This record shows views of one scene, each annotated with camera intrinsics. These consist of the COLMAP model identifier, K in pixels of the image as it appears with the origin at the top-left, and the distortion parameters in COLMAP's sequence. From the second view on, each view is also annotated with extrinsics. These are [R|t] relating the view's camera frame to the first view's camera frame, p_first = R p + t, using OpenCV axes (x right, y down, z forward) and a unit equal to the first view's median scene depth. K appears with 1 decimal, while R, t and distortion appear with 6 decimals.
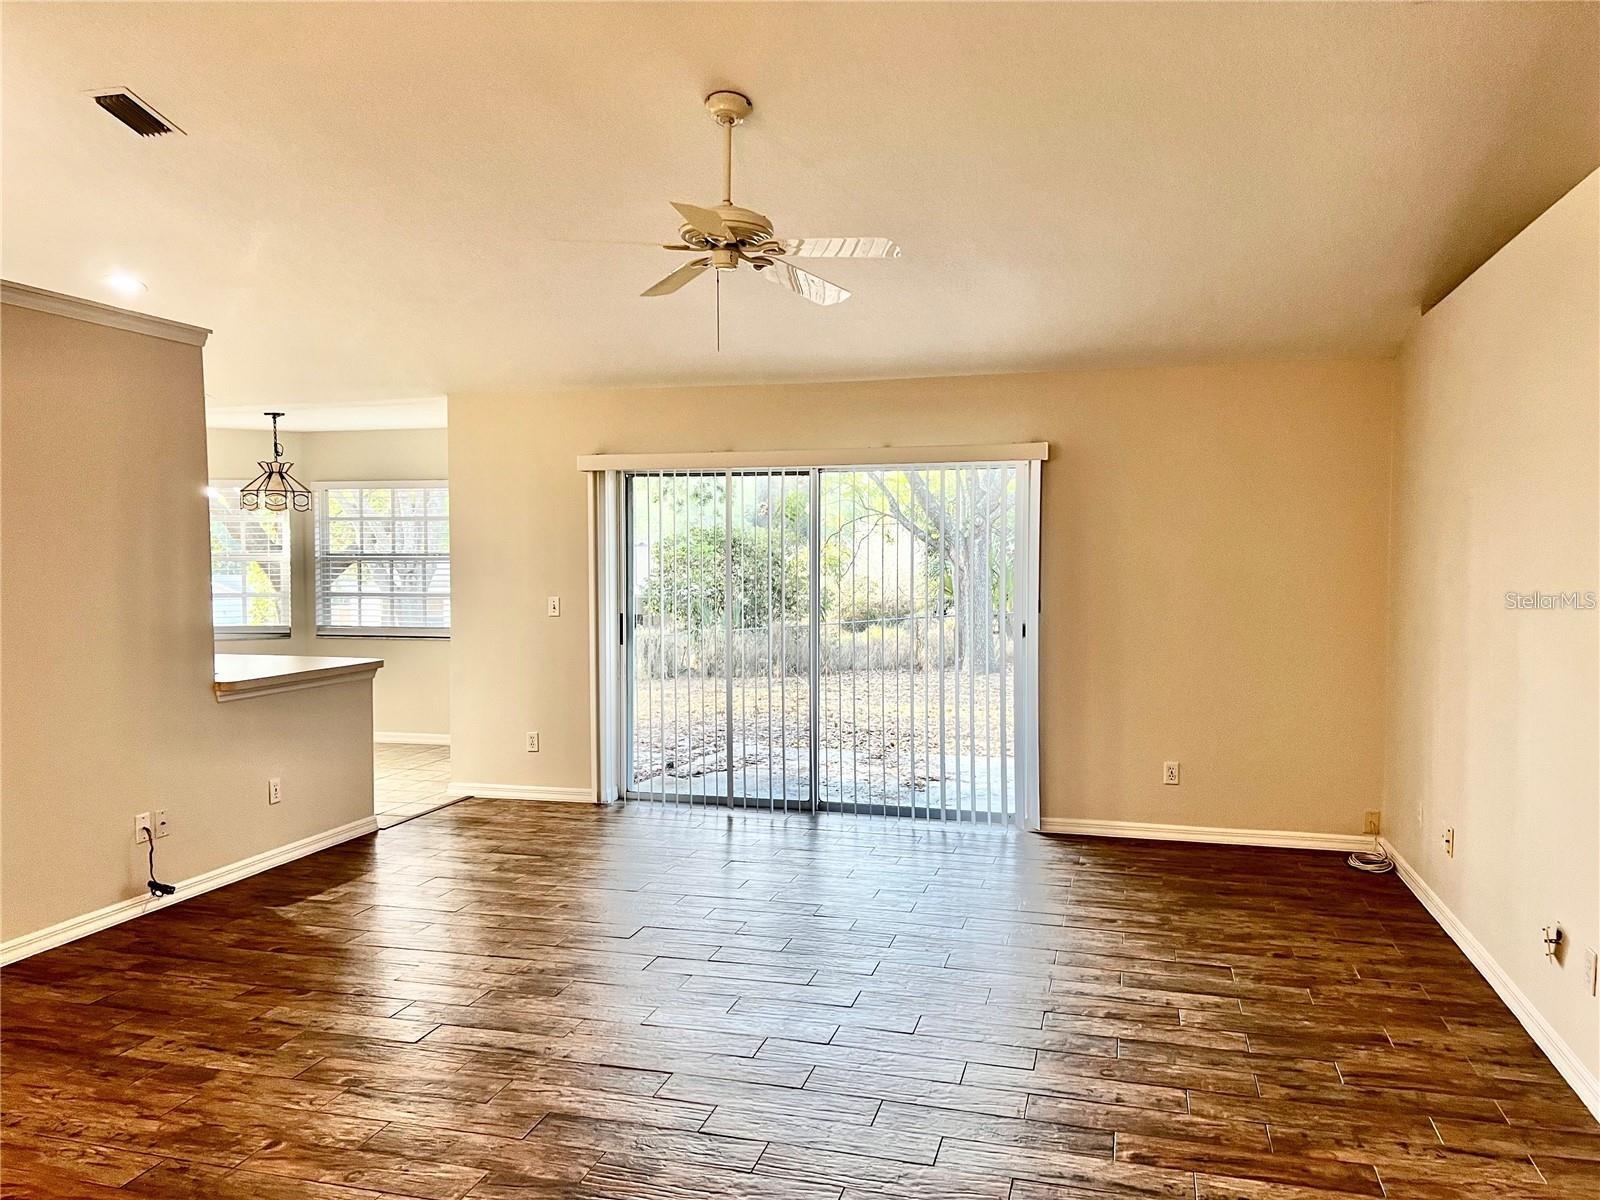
lens RADIAL K [[1211.4, 0, 815.4], [0, 1211.4, 606.1], [0, 0, 1]] dist [0.058503, -0.070983]
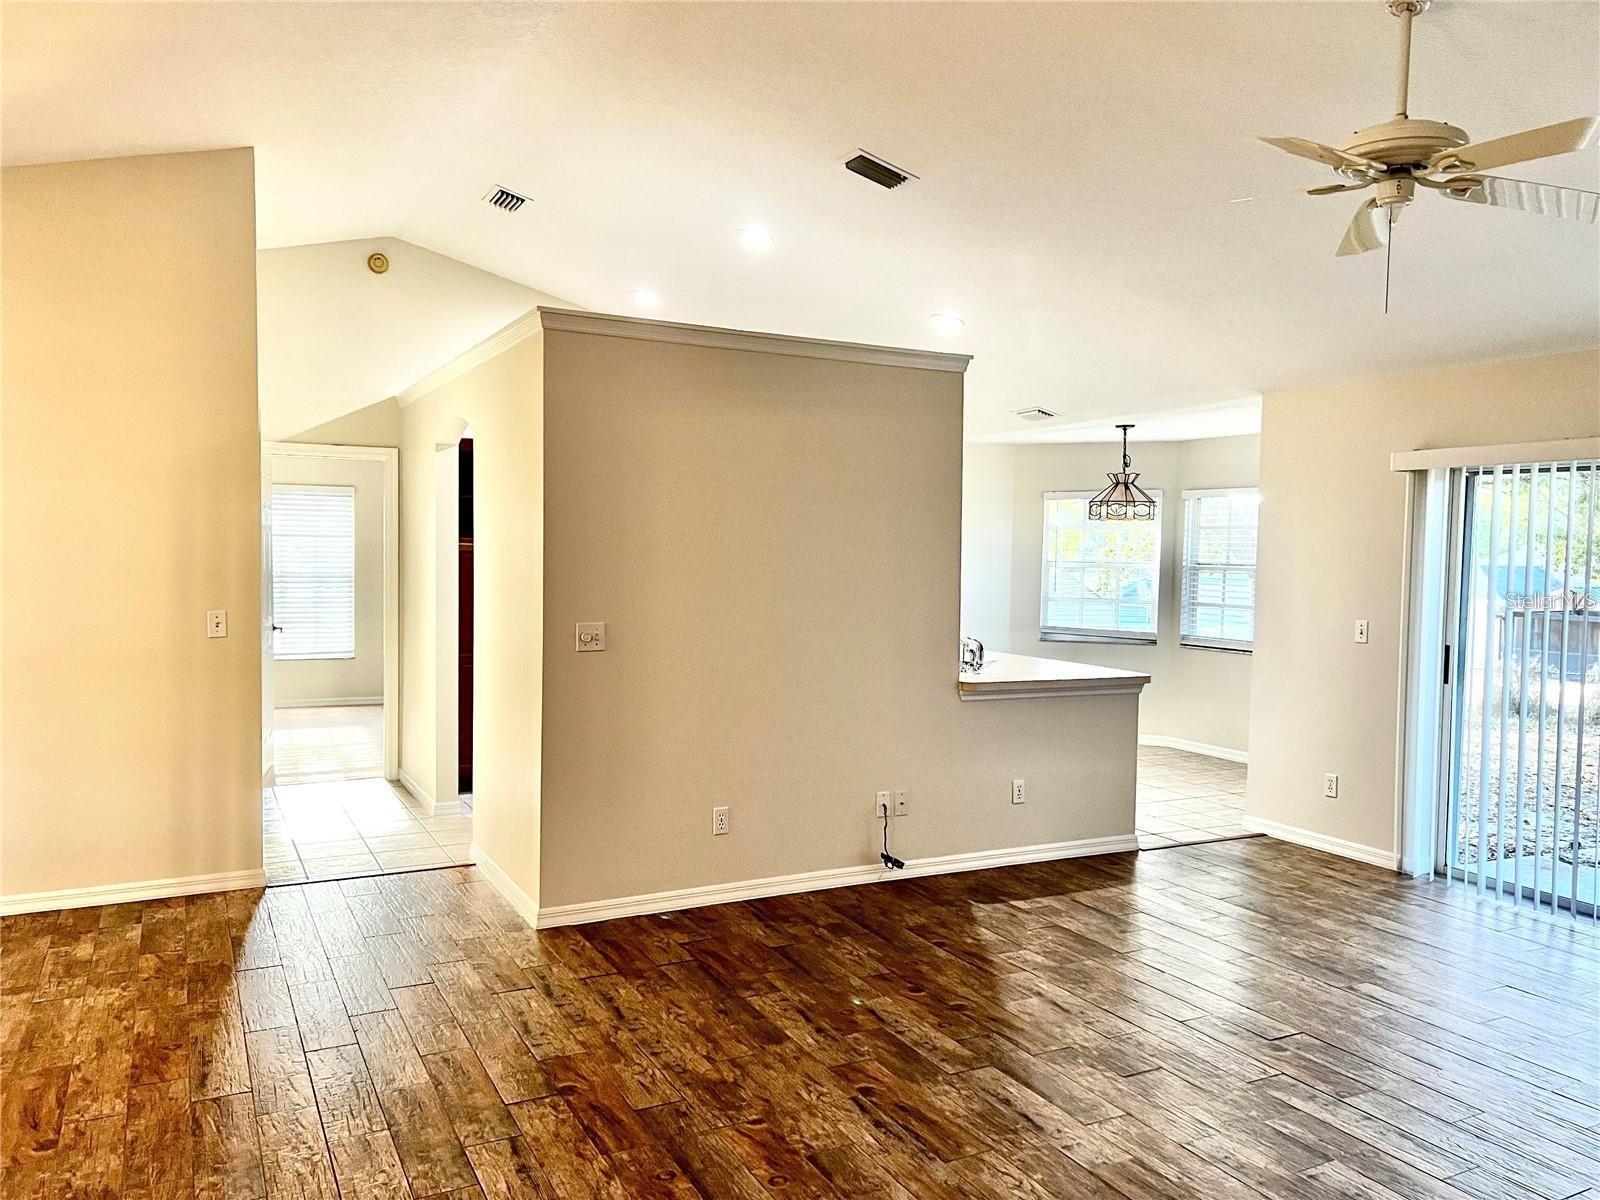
lens RADIAL K [[1211.4, 0, 800.3], [0, 1211.4, 595.8], [0, 0, 1]] dist [0.058503, -0.070983]
pose [[0.676136, 0.041551, -0.735604, 0.203888], [-0.051140, 0.998647, 0.009404, -0.016646], [0.735000, 0.031261, 0.677346, 0.176004]]
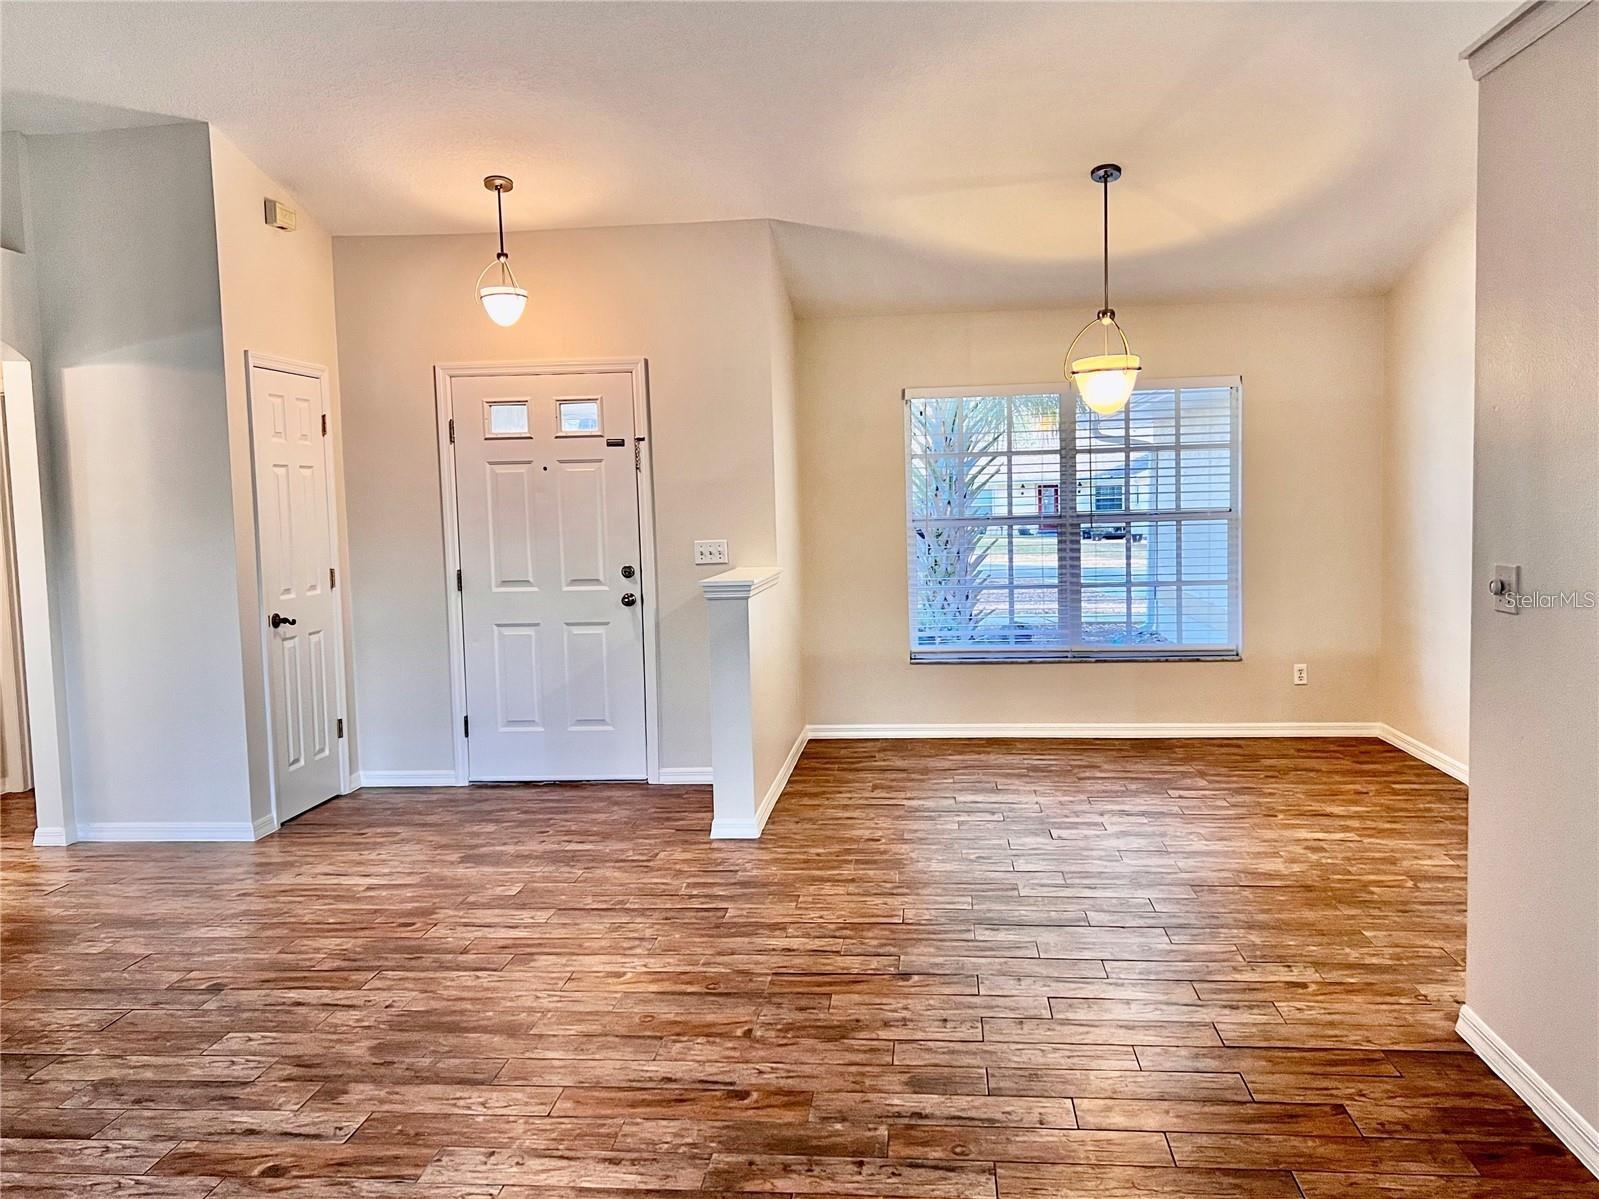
lens RADIAL K [[1210.7, 0, 799.6], [0, 1210.7, 601.2], [0, 0, 1]] dist [0.058503, -0.070983]
pose [[-0.984295, 0.043526, -0.171078, -0.190951], [0.021342, 0.991359, 0.129433, -0.042741], [0.175234, 0.123749, -0.976719, 1.191682]]
